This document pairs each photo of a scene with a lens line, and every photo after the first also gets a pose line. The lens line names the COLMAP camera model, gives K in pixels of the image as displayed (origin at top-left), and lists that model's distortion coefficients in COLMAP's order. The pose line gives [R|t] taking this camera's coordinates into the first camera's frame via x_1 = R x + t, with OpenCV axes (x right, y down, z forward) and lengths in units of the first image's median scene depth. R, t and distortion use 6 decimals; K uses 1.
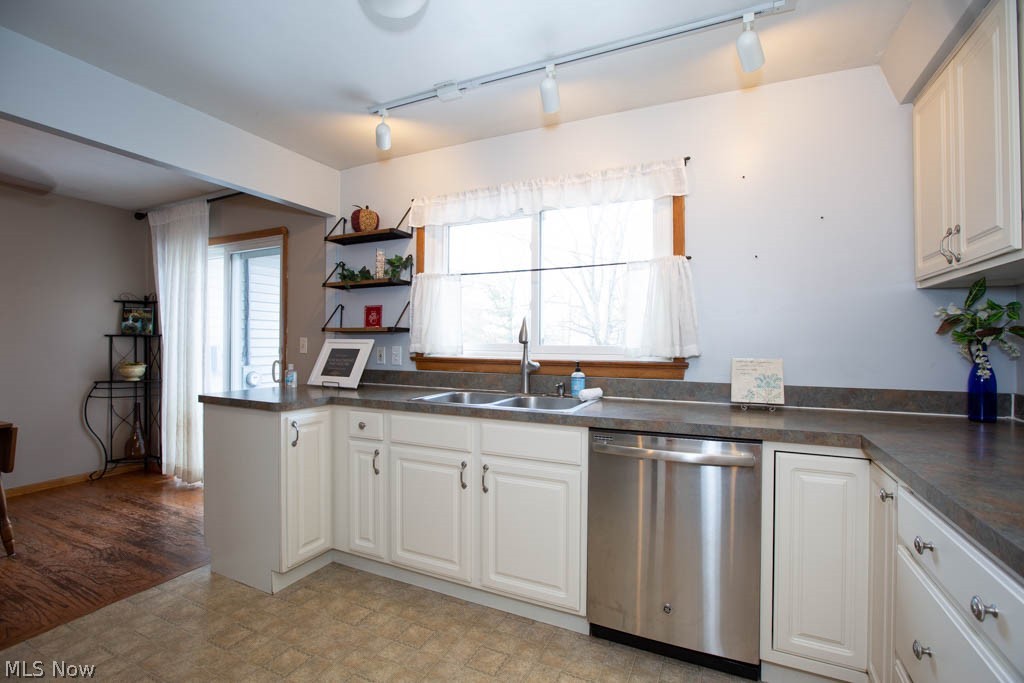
lens RADIAL K [[470.2, 0, 507.9], [0, 470.2, 344.8], [0, 0, 1]] dist [-0.037024, 0.013564]
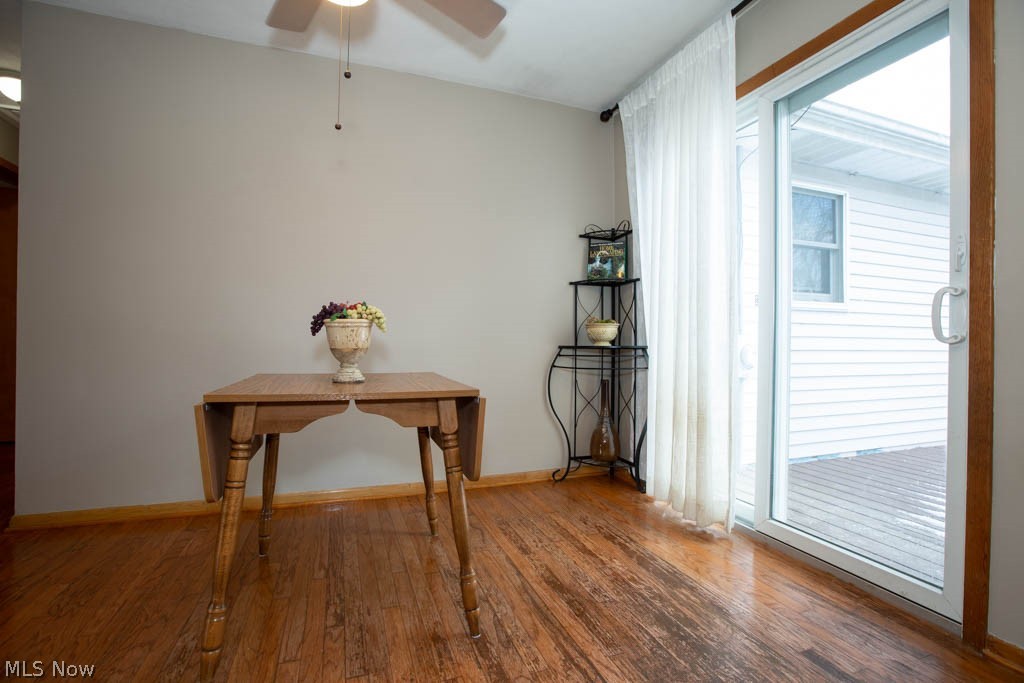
lens RADIAL K [[470.2, 0, 507.6], [0, 470.2, 338.4], [0, 0, 1]] dist [-0.037024, 0.013564]
pose [[0.720446, -0.003311, -0.693503, -0.432320], [-0.005994, 0.999922, -0.011000, 0.075033], [0.693485, 0.012082, 0.720370, 0.401073]]
